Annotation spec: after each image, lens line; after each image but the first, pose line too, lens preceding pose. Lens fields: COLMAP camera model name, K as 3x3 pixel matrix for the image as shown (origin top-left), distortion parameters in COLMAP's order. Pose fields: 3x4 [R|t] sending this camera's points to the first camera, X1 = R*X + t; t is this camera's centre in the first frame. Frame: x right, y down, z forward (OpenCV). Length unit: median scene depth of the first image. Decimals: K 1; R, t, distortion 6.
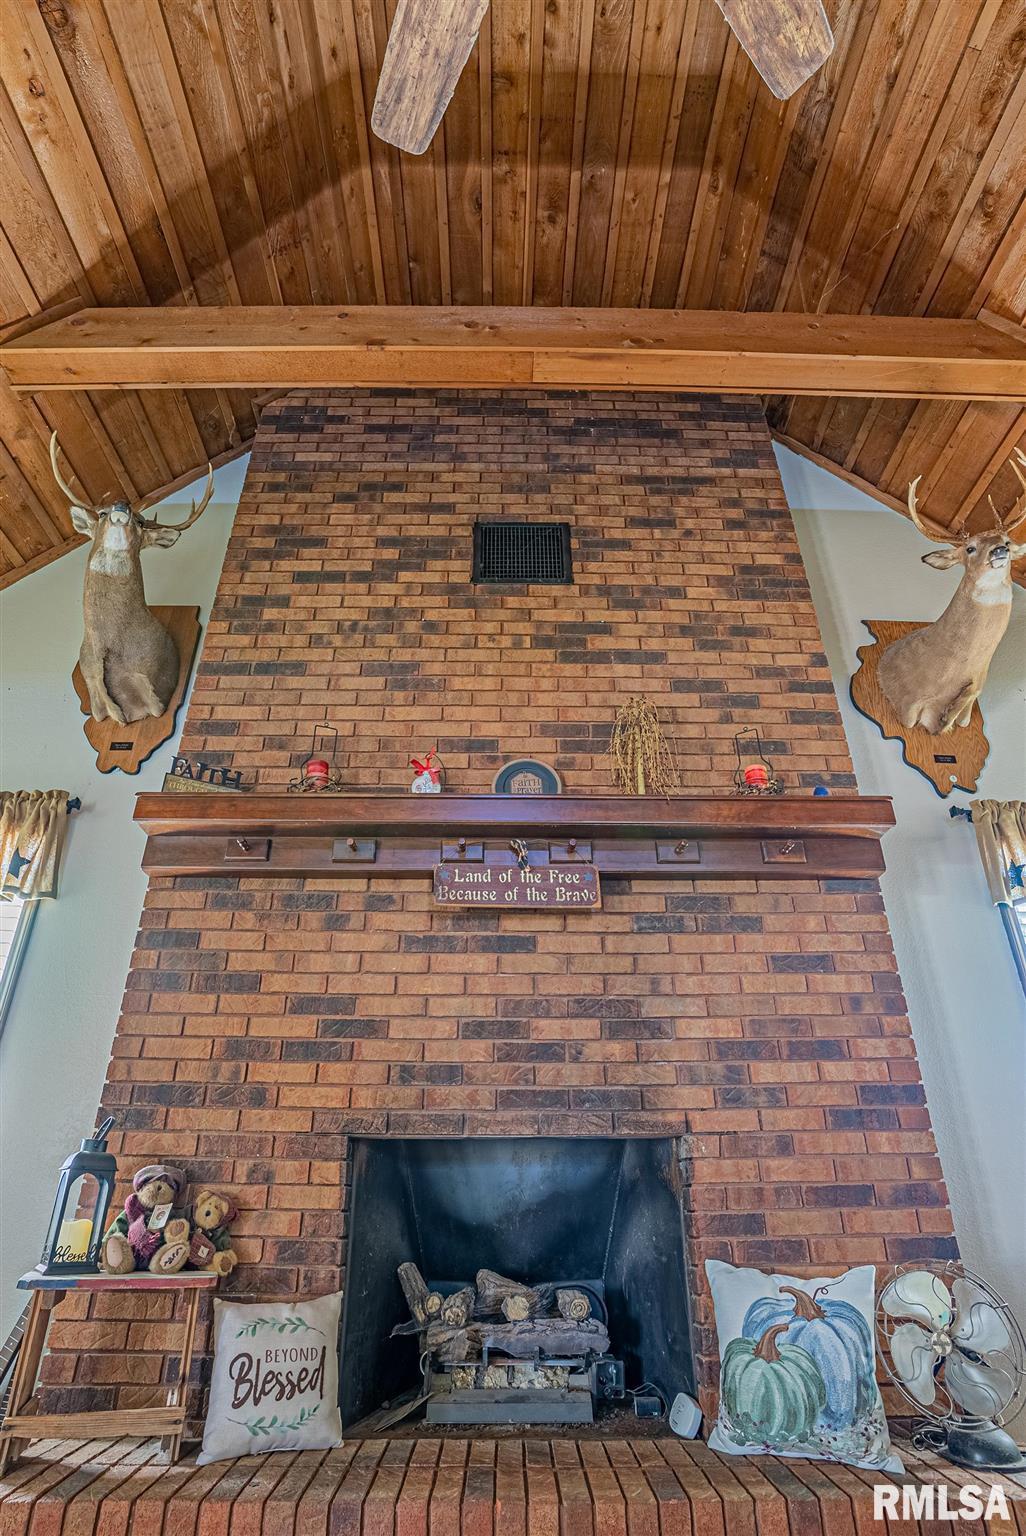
lens RADIAL K [[767.7, 0, 505.5], [0, 767.7, 776.3], [0, 0, 1]] dist [-0.082480, 0.039567]
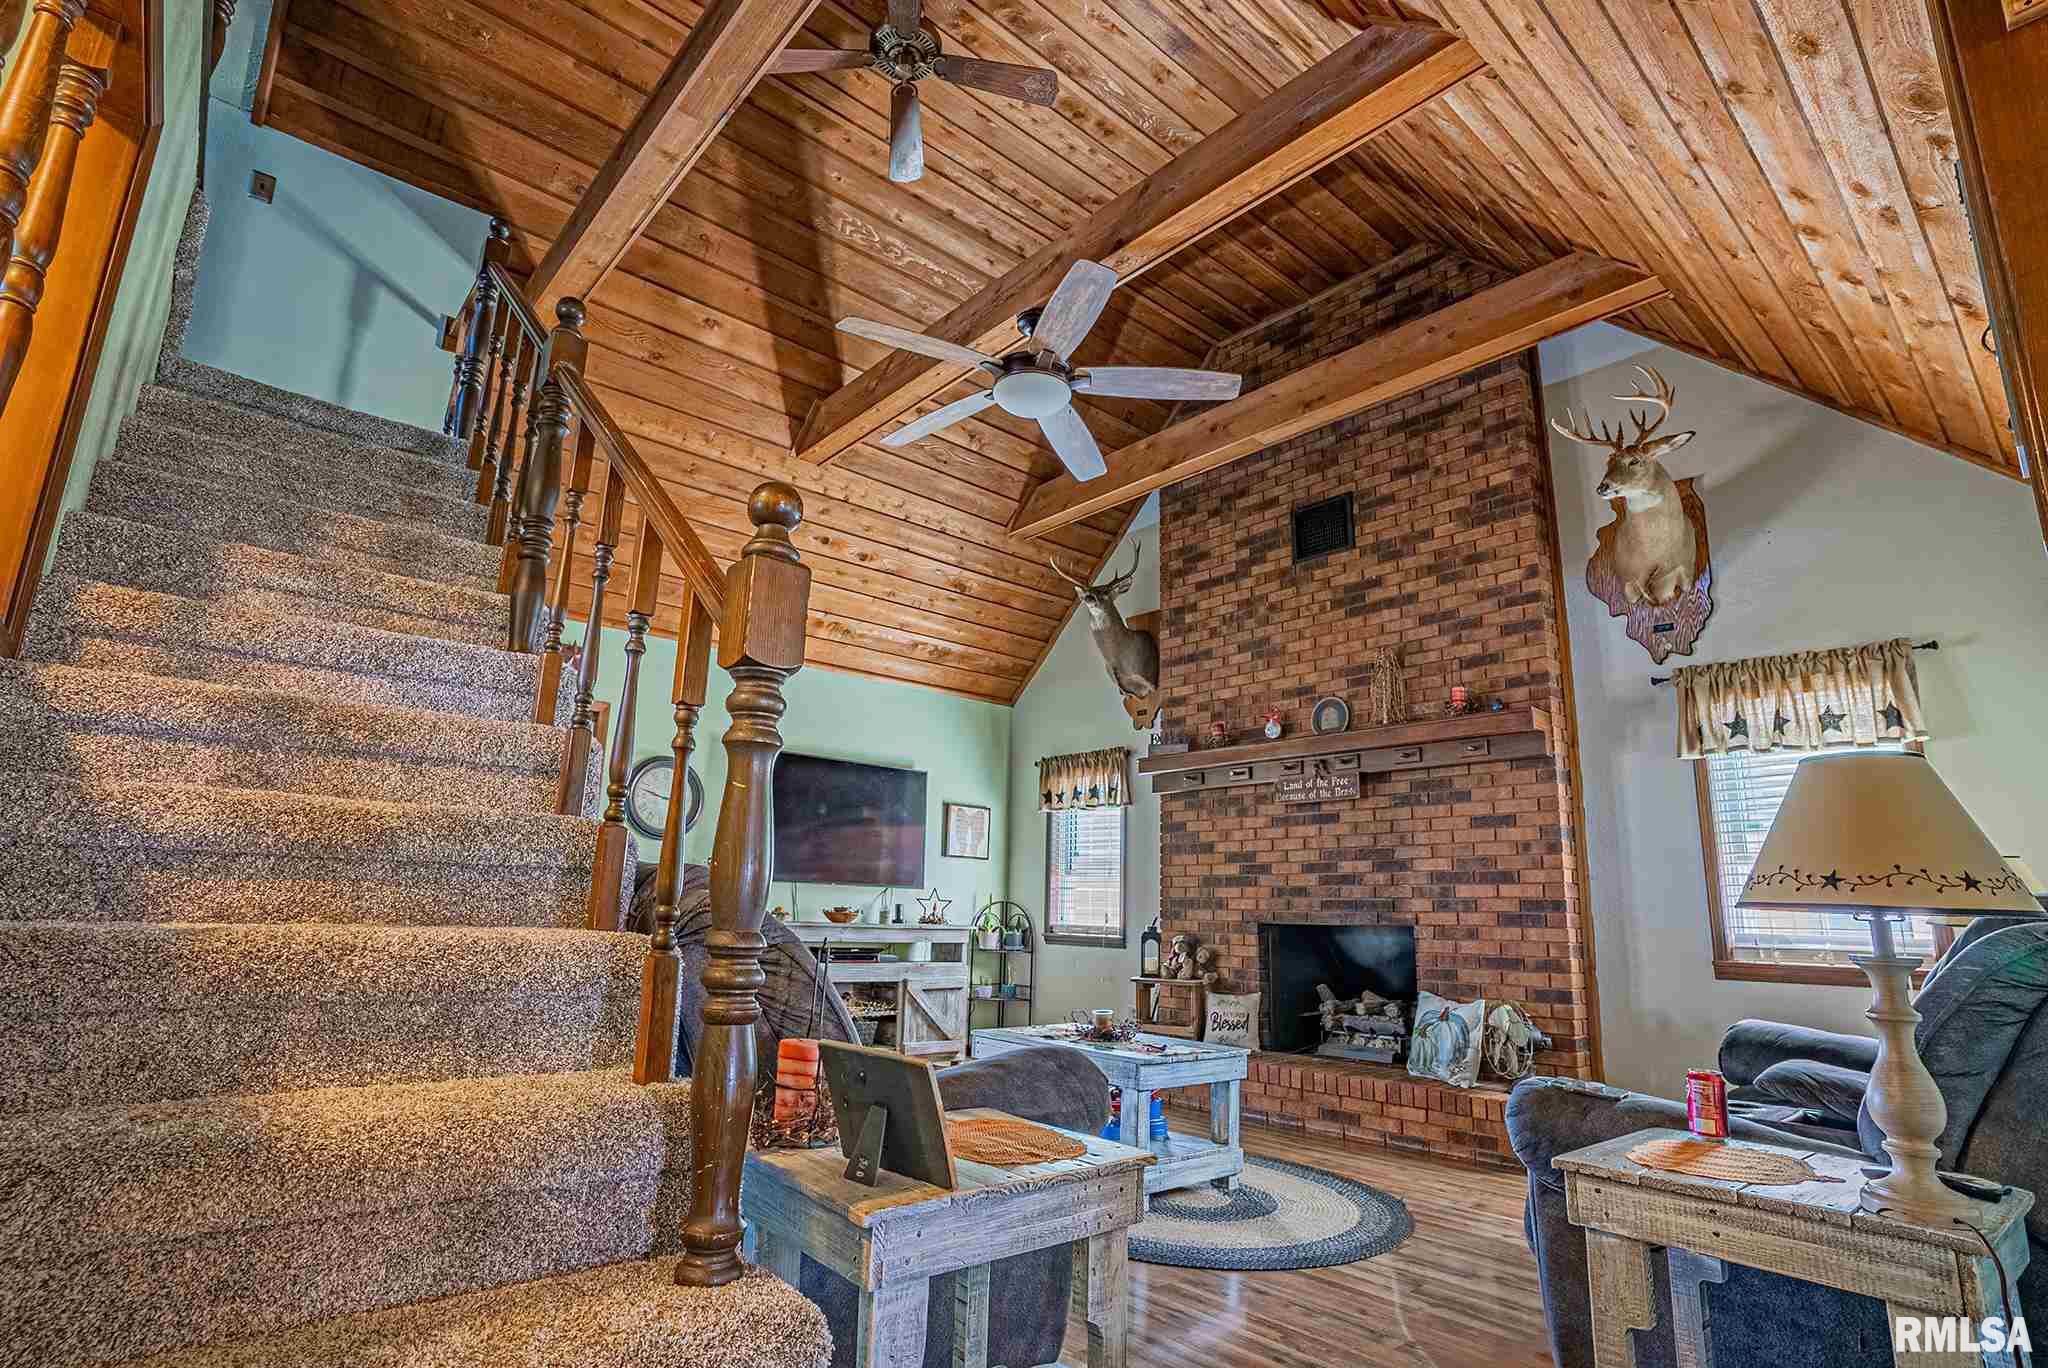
lens RADIAL K [[1023.7, 0, 1008.7], [0, 1023.7, 681.2], [0, 0, 1]] dist [-0.082480, 0.039567]
pose [[0.634264, -0.154089, -0.757605, 1.199658], [0.336592, 0.937227, 0.091171, -0.467631], [0.695999, -0.312831, 0.646314, -0.789392]]
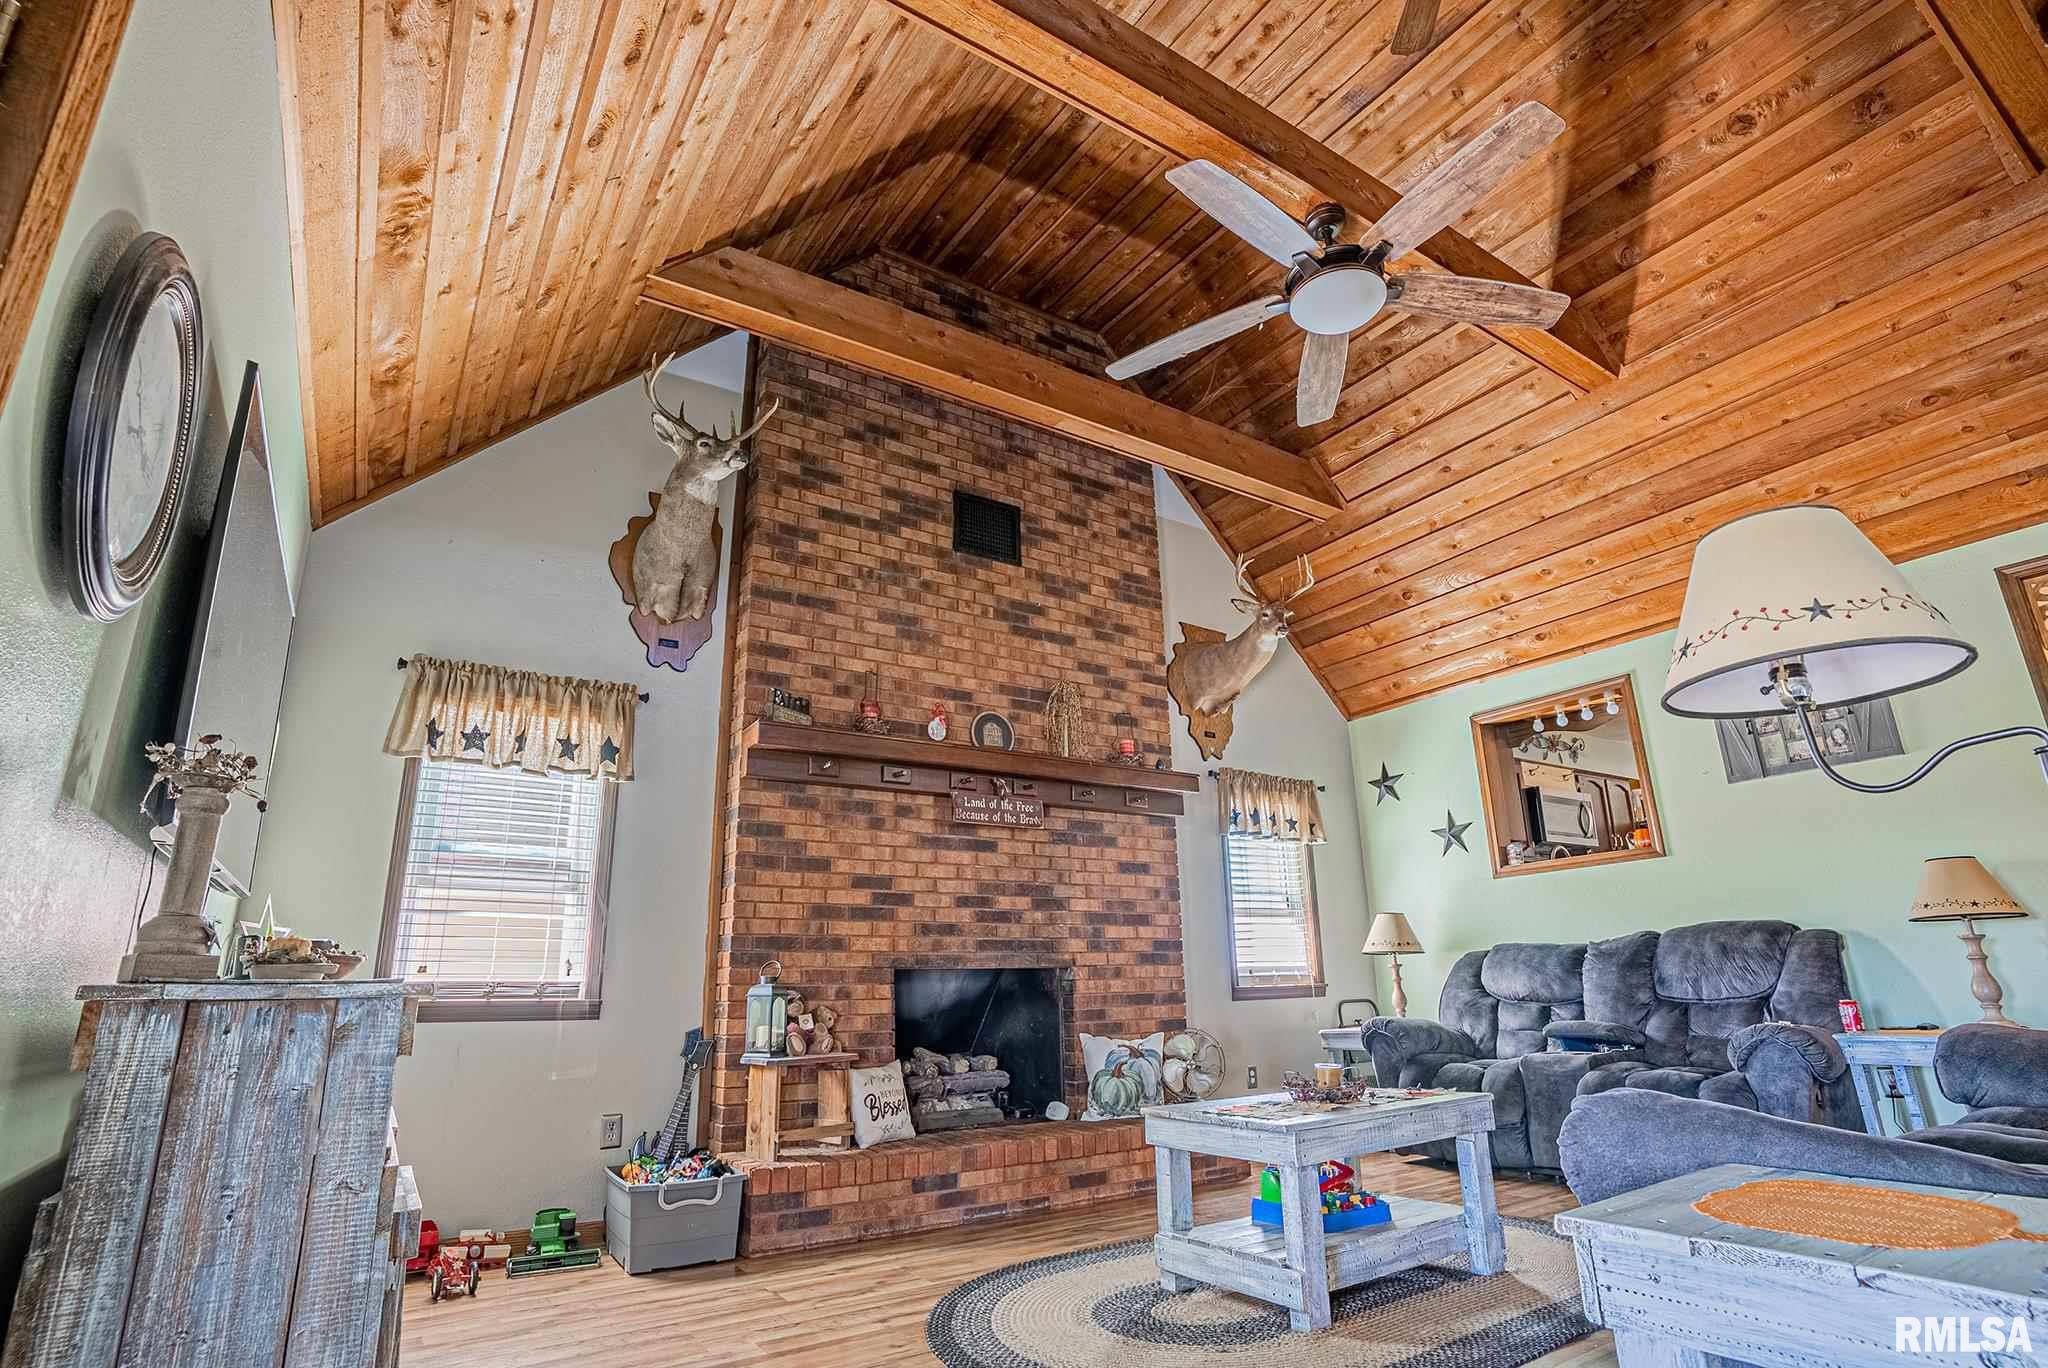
lens RADIAL K [[1023.7, 0, 1008.7], [0, 1023.7, 681.2], [0, 0, 1]] dist [-0.082480, 0.039567]
pose [[0.844010, 0.137919, 0.518291, -0.933117], [-0.233658, 0.964396, 0.123870, -0.318151], [-0.482754, -0.225651, 0.846186, -0.585670]]
